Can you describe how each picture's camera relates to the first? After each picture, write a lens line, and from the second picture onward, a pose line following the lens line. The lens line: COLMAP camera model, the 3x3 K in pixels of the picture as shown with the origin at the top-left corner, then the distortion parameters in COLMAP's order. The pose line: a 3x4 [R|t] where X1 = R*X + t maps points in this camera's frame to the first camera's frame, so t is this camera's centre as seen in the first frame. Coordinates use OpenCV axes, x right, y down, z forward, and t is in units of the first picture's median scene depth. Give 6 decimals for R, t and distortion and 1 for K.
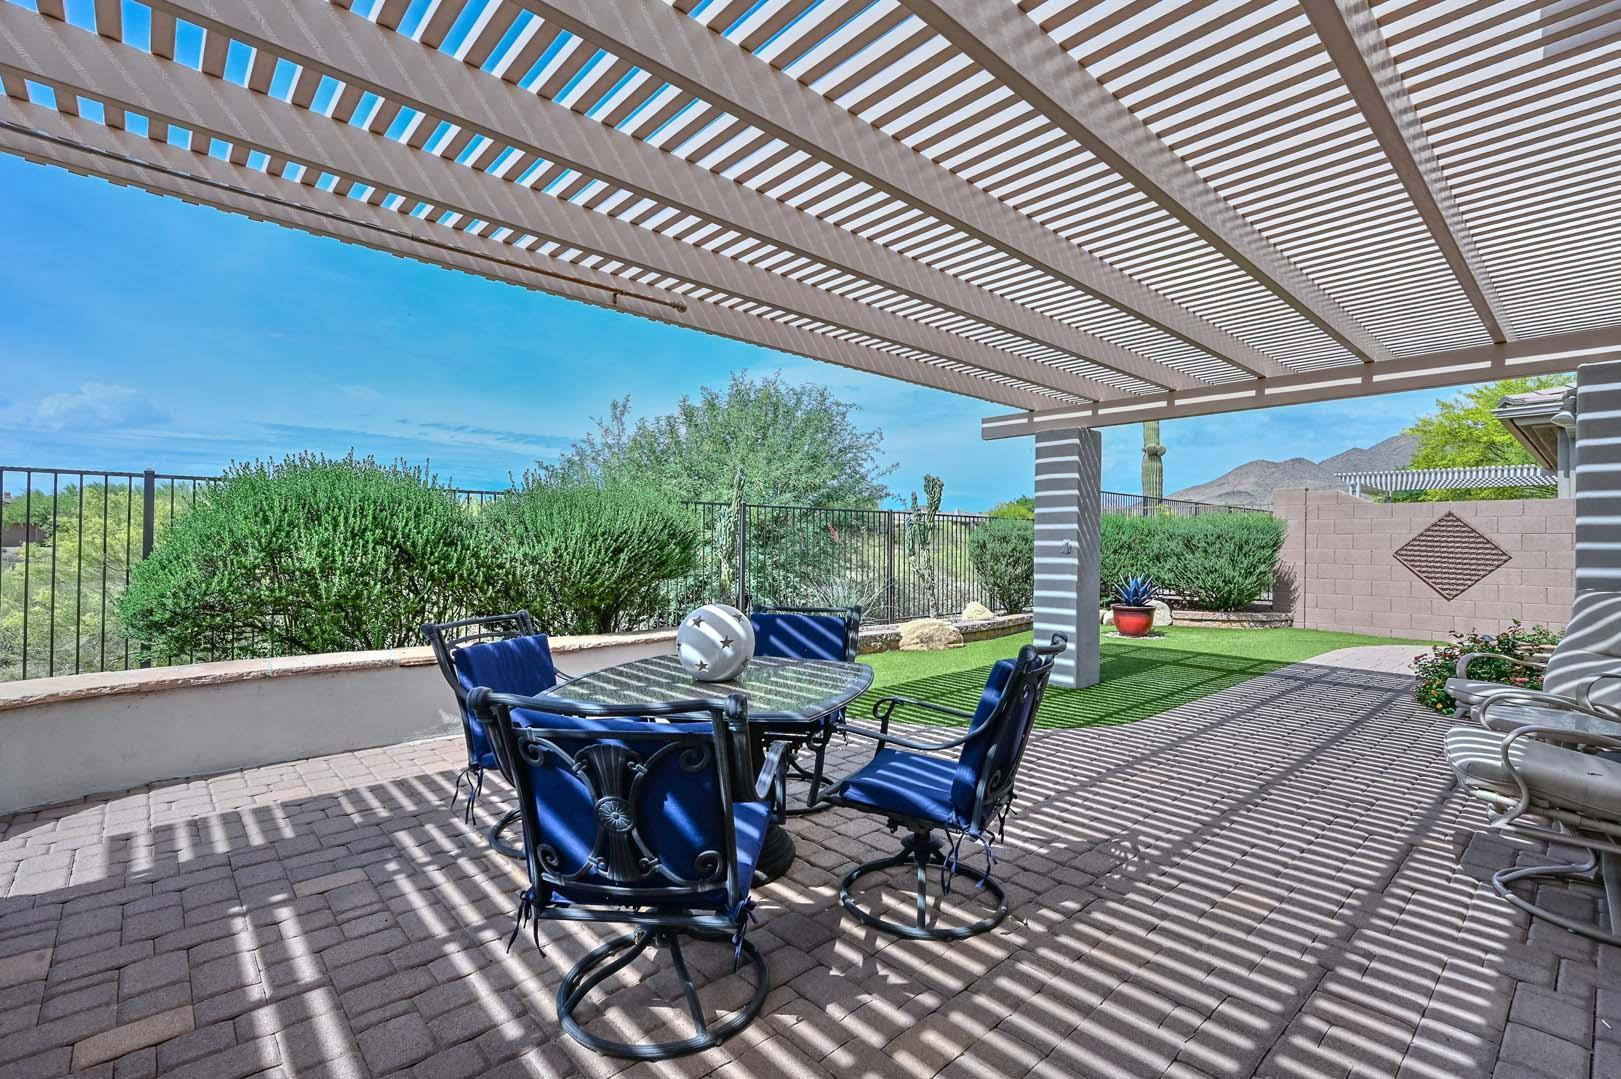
lens RADIAL K [[728.8, 0, 811.9], [0, 728.8, 540.4], [0, 0, 1]] dist [0.019653, 0.000070]
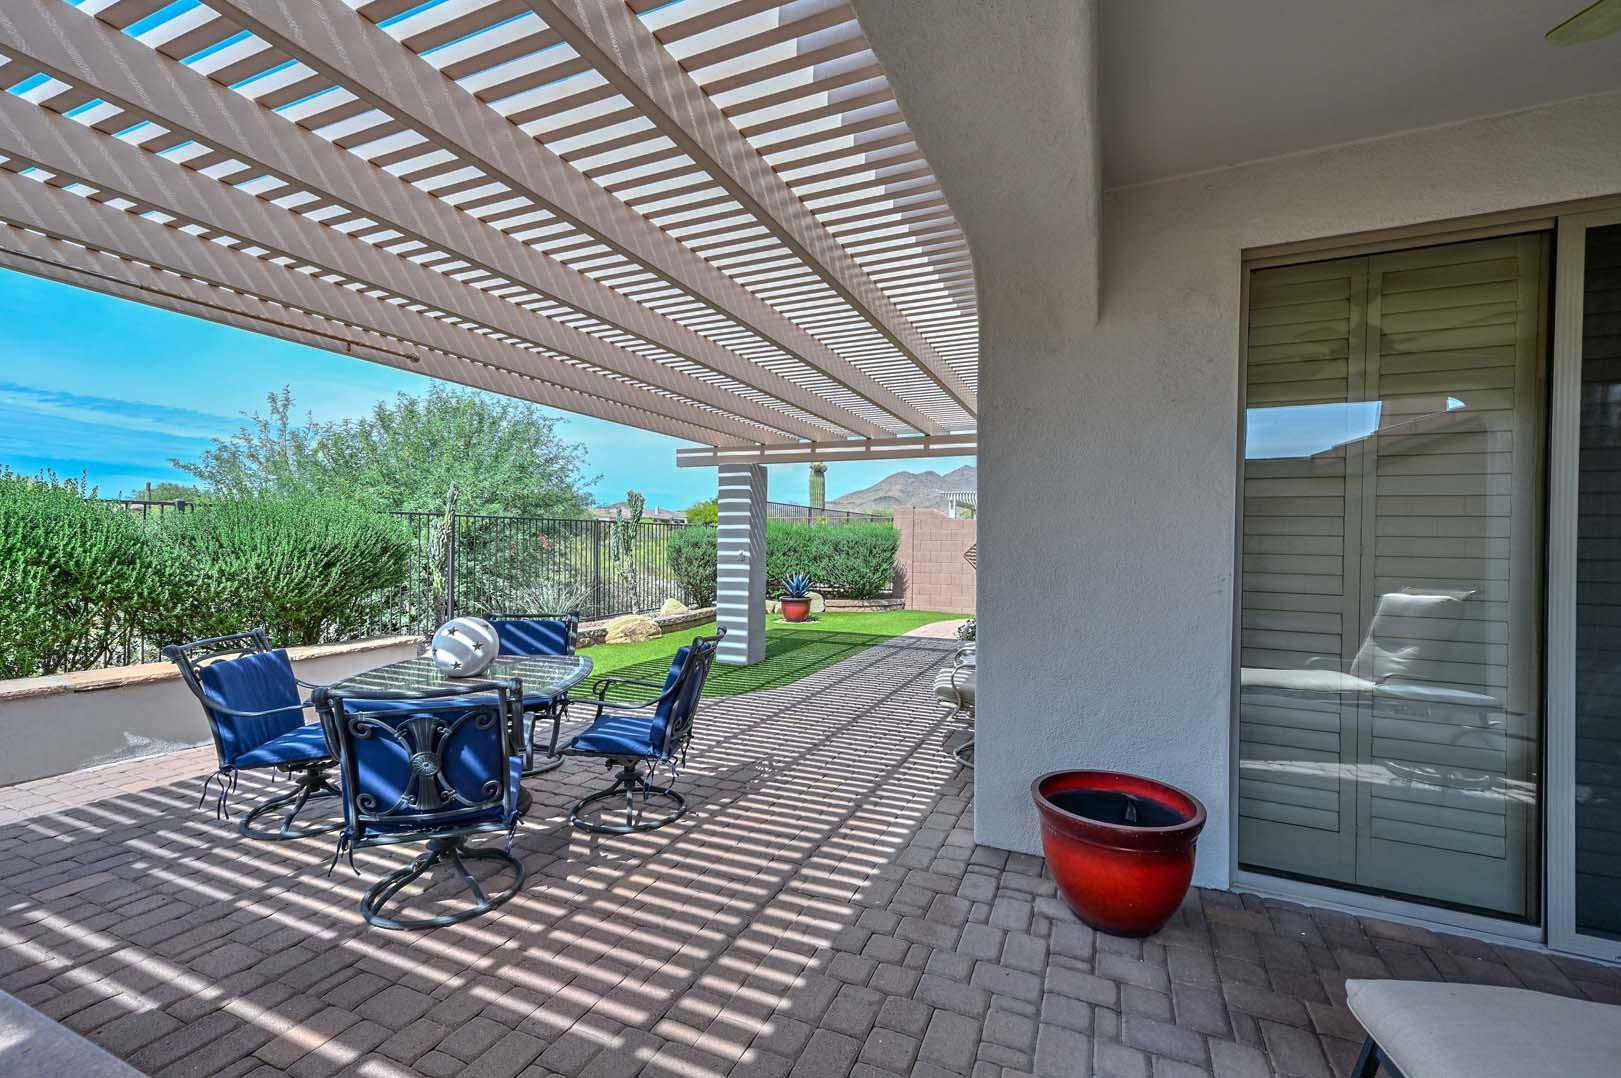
lens RADIAL K [[695.5, 0, 806.2], [0, 695.5, 543.6], [0, 0, 1]] dist [0.018974, -0.000291]
pose [[0.918334, -0.000887, 0.395804, -0.060305], [-0.003908, 0.999928, 0.011309, -0.052039], [-0.395786, -0.011932, 0.918265, -0.327667]]
